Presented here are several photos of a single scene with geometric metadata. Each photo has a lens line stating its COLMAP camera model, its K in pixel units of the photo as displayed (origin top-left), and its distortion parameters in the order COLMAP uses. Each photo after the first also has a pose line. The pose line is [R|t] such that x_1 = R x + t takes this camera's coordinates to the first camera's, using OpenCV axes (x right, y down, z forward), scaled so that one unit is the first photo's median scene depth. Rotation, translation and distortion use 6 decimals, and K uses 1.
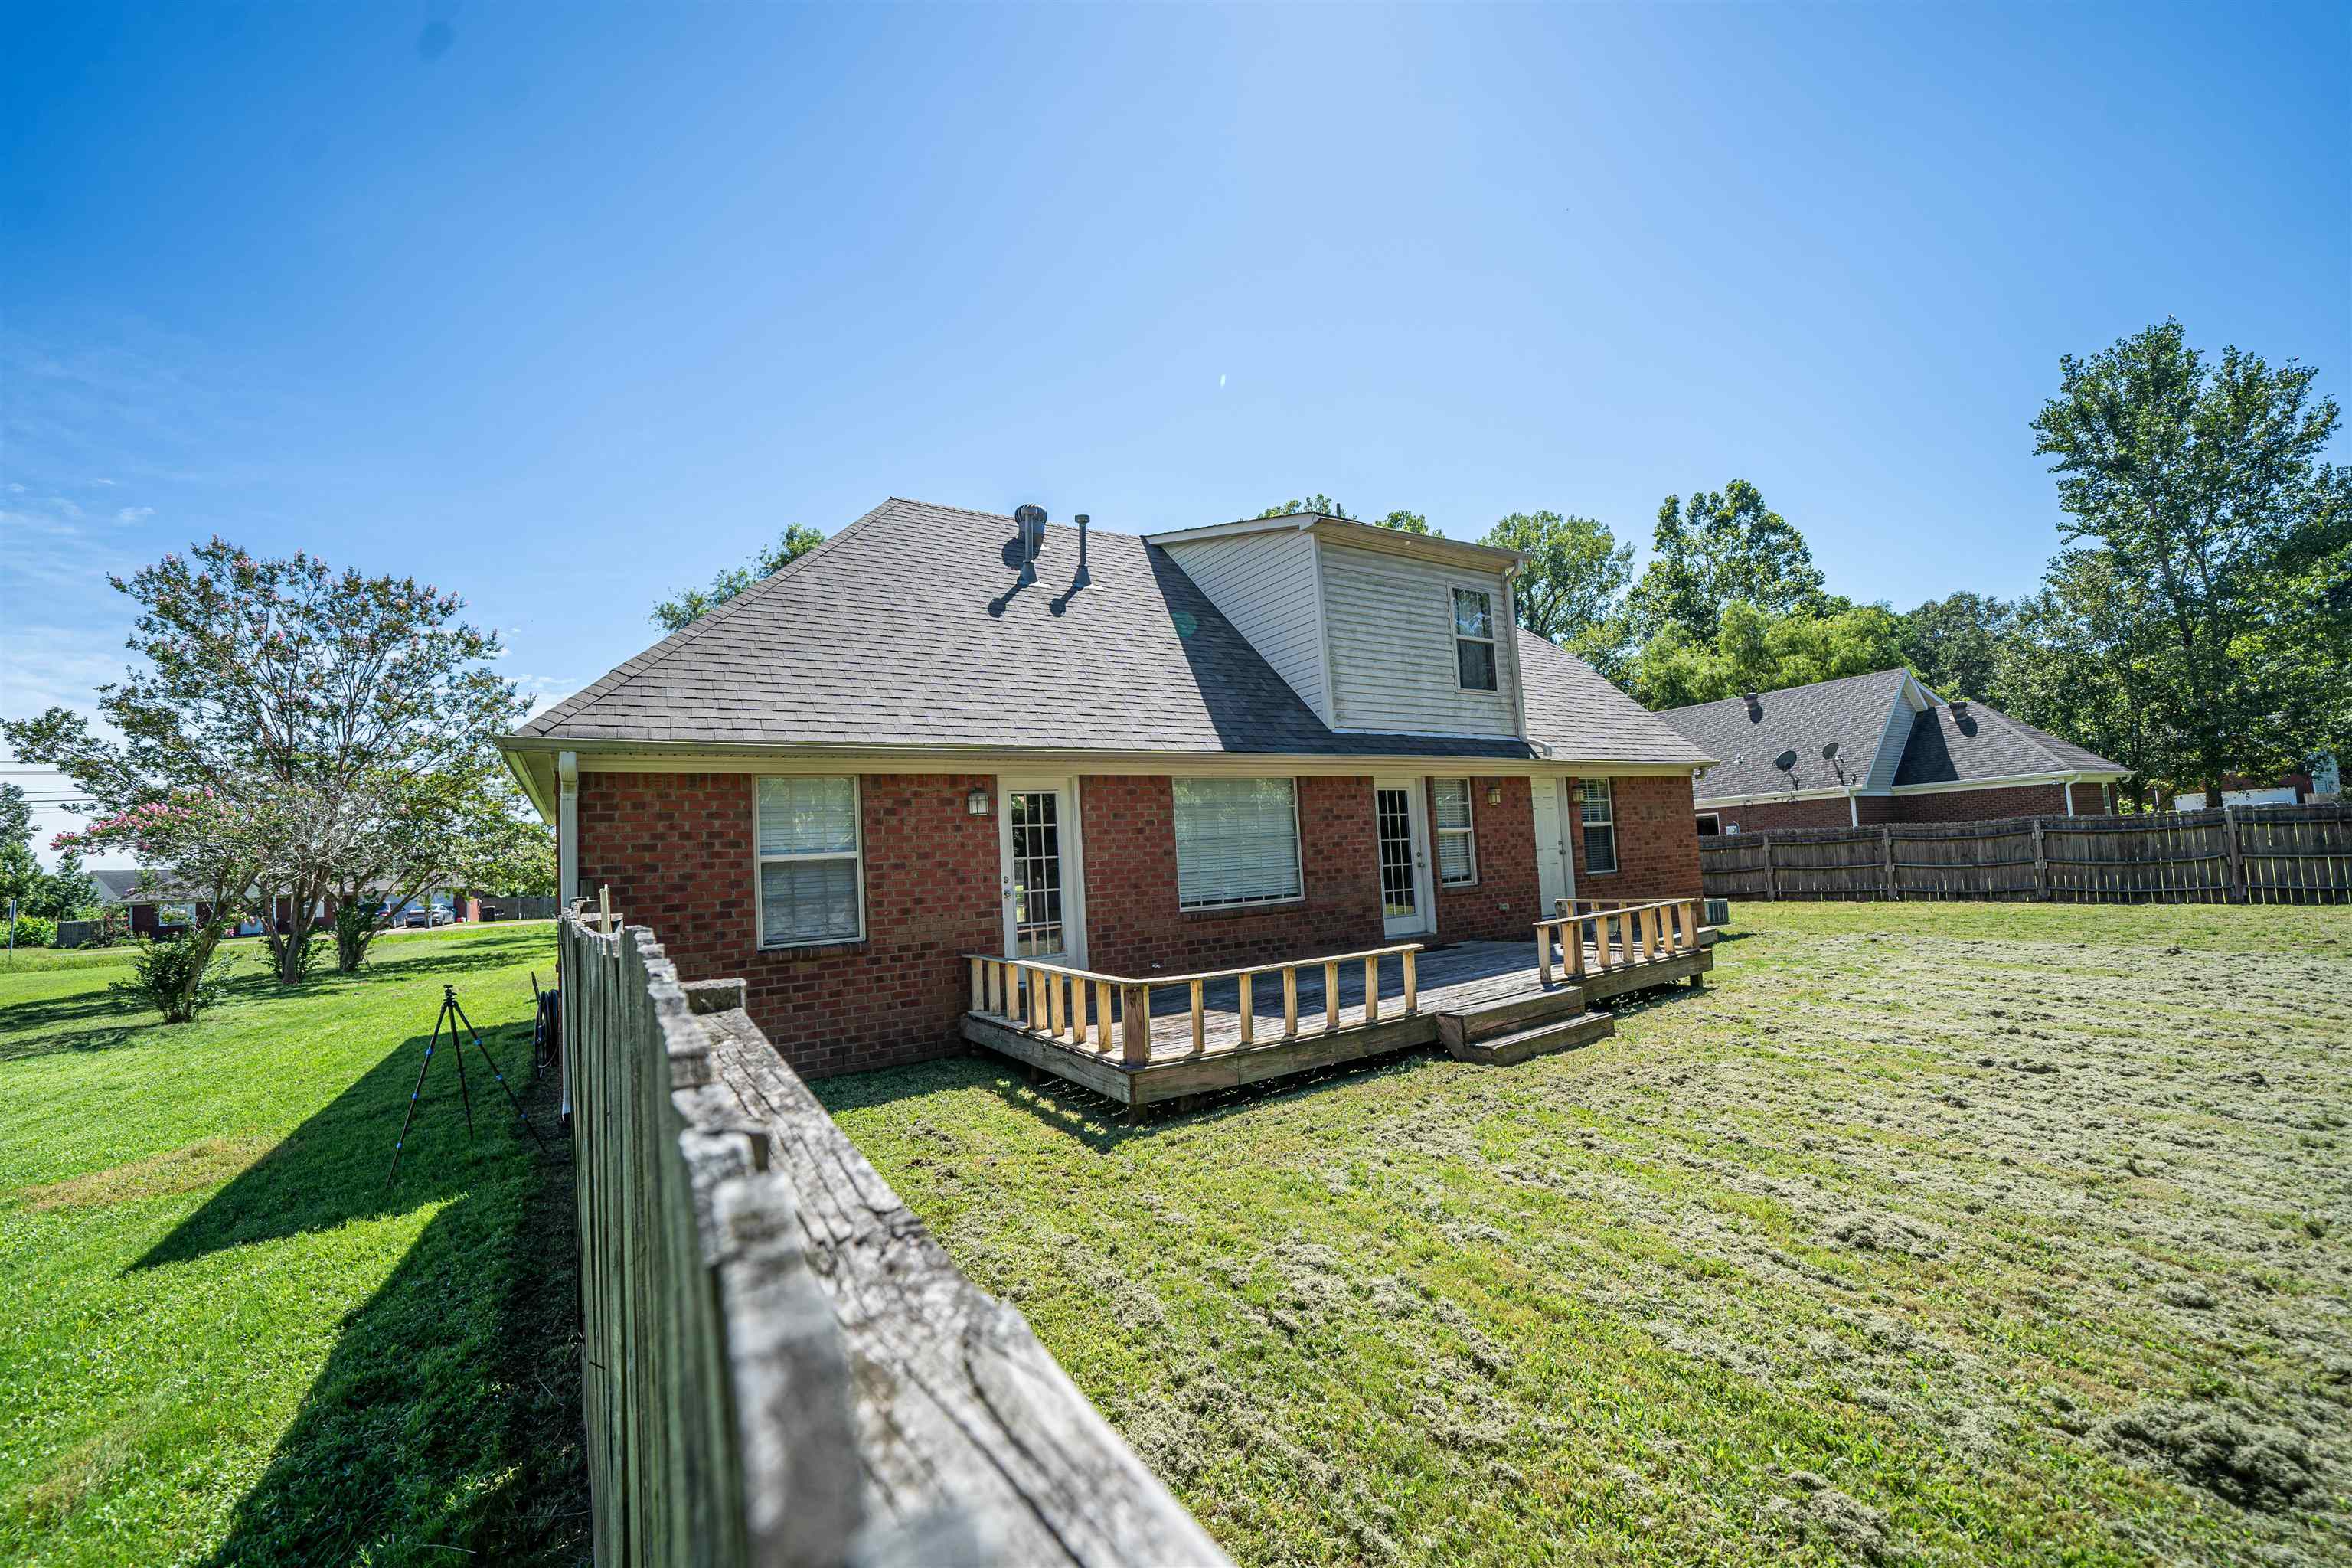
lens RADIAL K [[895.9, 0, 1167.2], [0, 895.9, 809.3], [0, 0, 1]] dist [-0.008528, 0.000266]
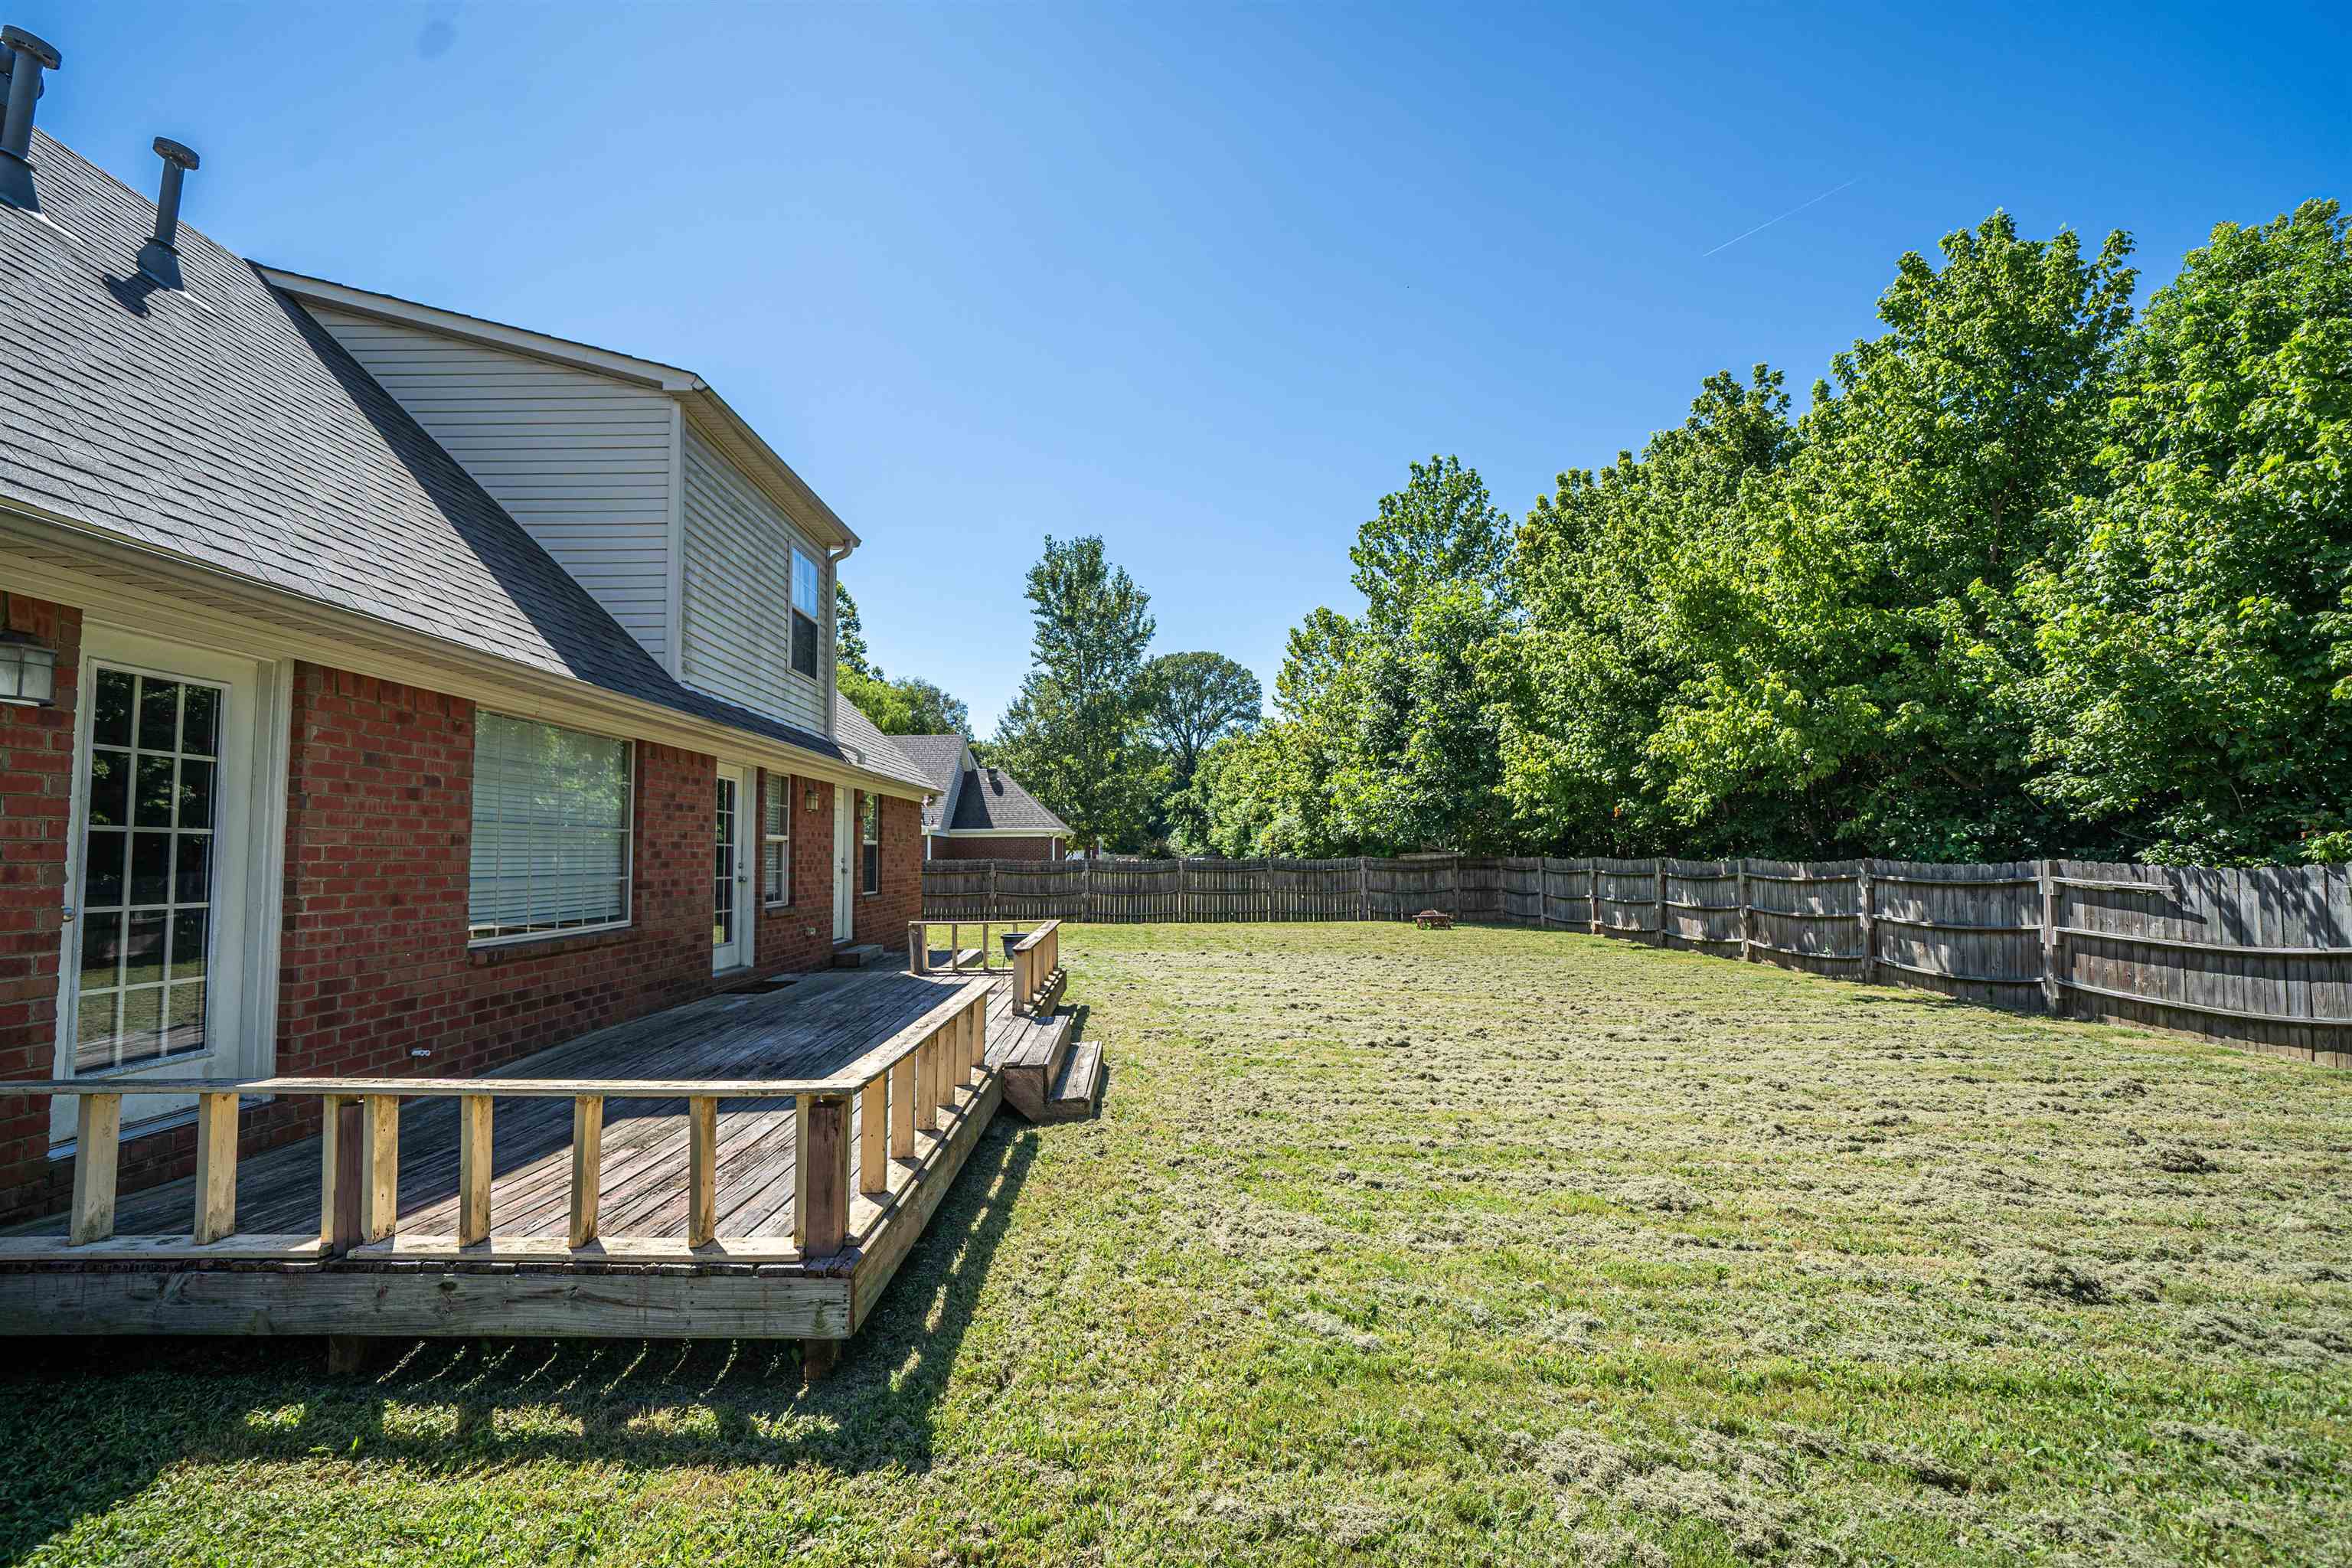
lens RADIAL K [[895.9, 0, 1167.2], [0, 895.9, 809.3], [0, 0, 1]] dist [-0.008528, 0.000266]
pose [[0.535335, 0.097235, 0.839024, -0.183284], [-0.073543, 0.994945, -0.068381, 0.028965], [-0.841432, -0.025097, 0.539780, 0.282803]]
